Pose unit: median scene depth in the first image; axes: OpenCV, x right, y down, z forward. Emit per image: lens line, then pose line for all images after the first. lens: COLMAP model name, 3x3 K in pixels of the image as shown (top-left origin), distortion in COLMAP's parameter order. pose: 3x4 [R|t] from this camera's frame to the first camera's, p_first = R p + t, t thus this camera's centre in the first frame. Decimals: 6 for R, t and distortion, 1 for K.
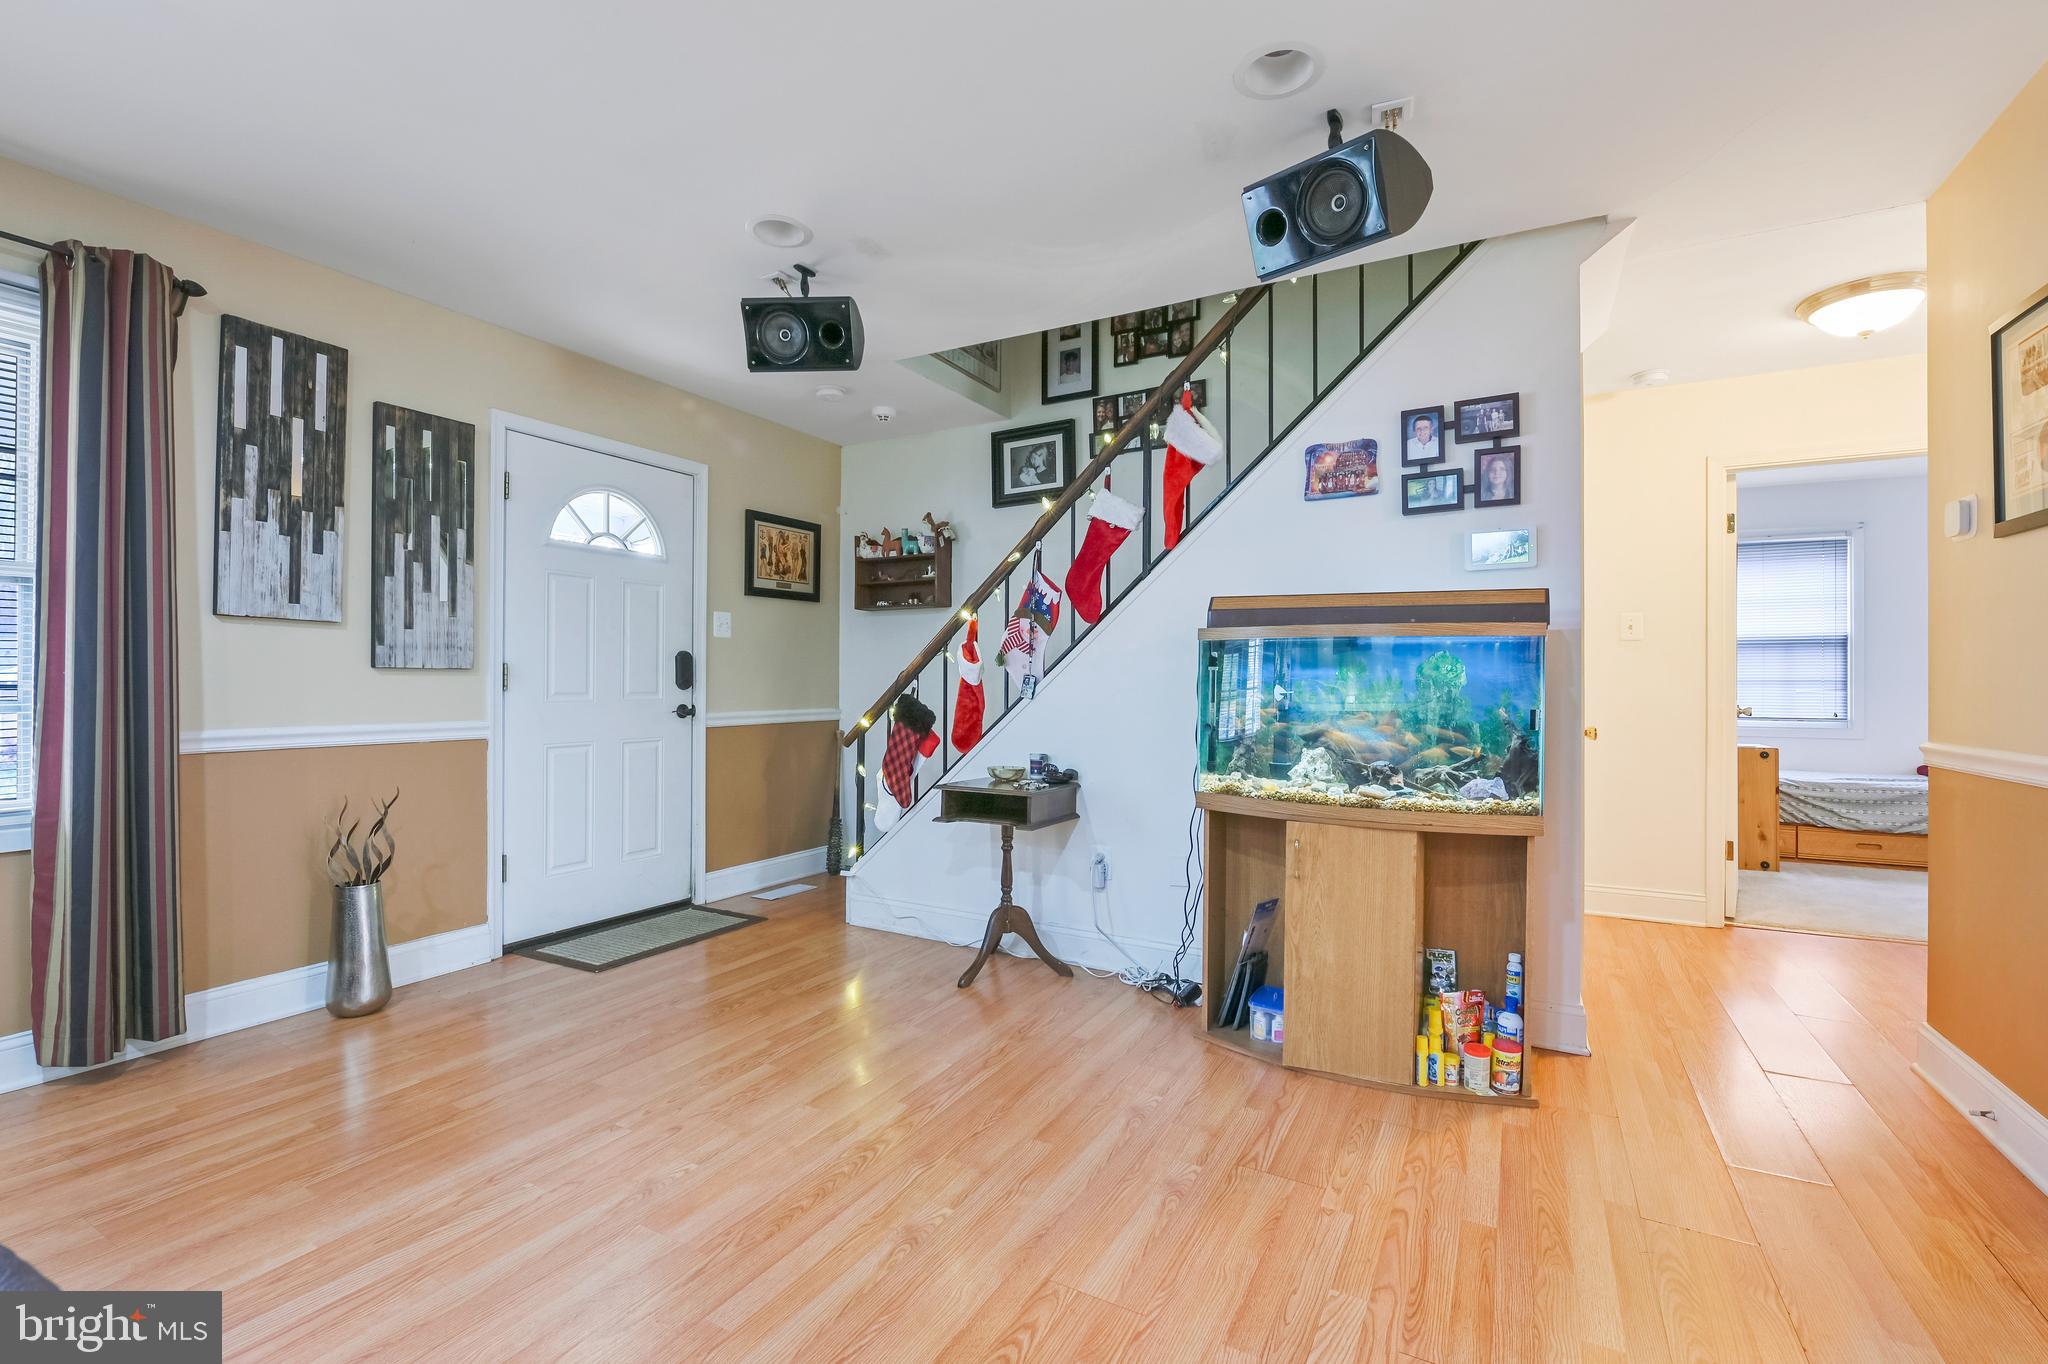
lens RADIAL K [[896.4, 0, 1026.4], [0, 896.4, 676.2], [0, 0, 1]] dist [-0.005330, -0.000431]
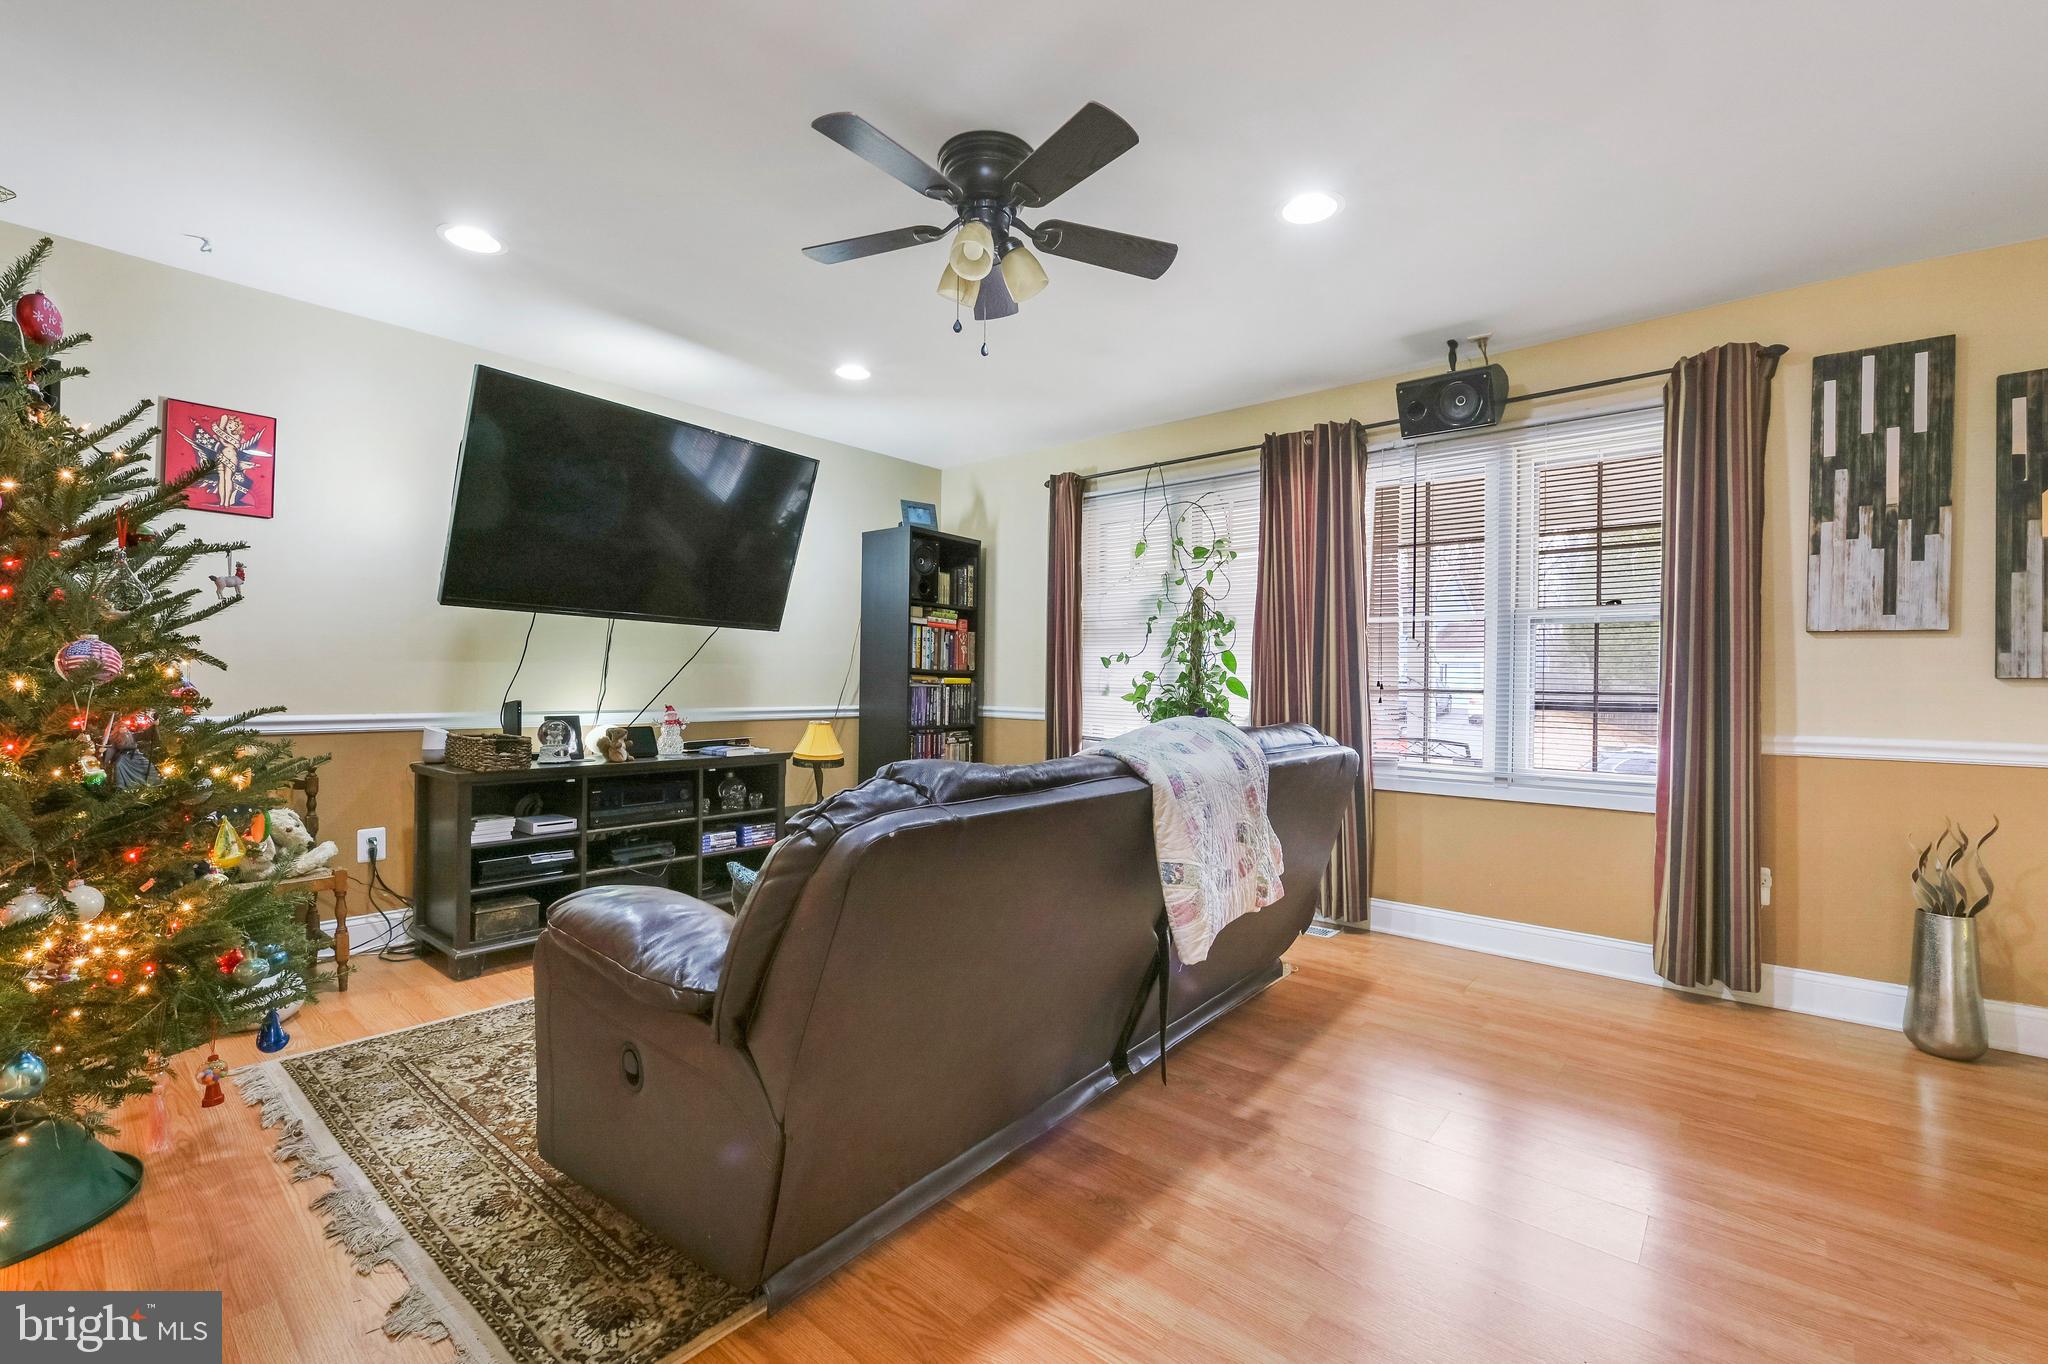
lens RADIAL K [[865.6, 0, 1015.8], [0, 865.6, 676.9], [0, 0, 1]] dist [-0.017344, -0.000181]
pose [[-0.207972, -0.012808, -0.978051, 0.302491], [-0.007822, 0.999904, -0.011431, 0.006171], [0.978103, 0.005273, -0.208052, 0.242389]]
